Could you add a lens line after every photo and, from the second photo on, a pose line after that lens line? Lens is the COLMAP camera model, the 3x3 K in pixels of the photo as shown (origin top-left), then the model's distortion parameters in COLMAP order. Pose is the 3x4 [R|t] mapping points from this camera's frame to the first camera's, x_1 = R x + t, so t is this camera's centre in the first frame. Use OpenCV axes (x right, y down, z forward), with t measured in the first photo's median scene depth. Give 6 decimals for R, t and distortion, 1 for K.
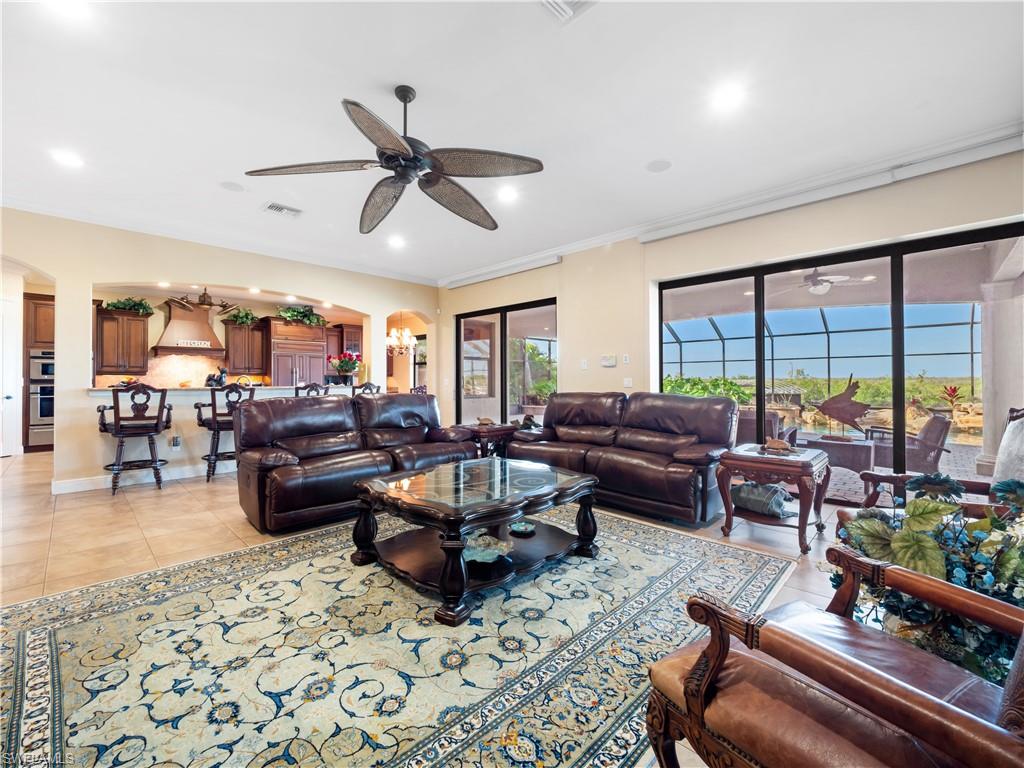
lens RADIAL K [[431.2, 0, 507.3], [0, 431.2, 380.7], [0, 0, 1]] dist [-0.001307, -0.000124]
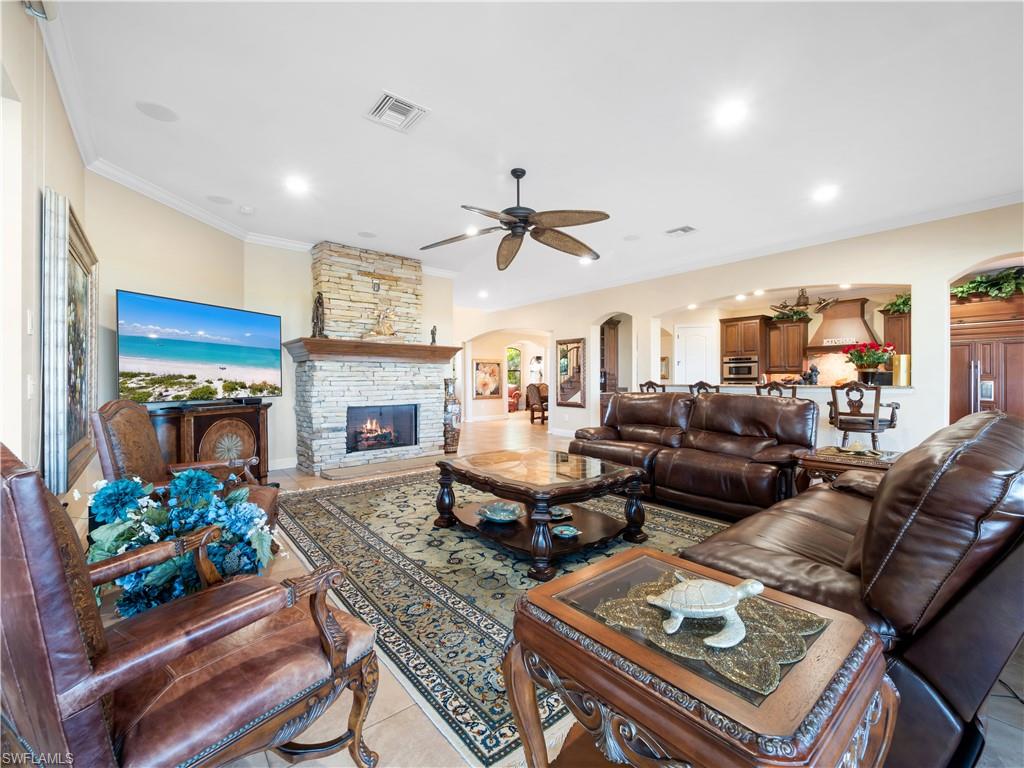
lens RADIAL K [[431.2, 0, 507.0], [0, 431.2, 380.3], [0, 0, 1]] dist [-0.001307, -0.000124]
pose [[-0.108913, 0.002826, -0.994047, 1.245219], [0.002793, 0.999993, 0.002537, -0.004033], [0.994047, -0.002500, -0.108920, 1.191304]]
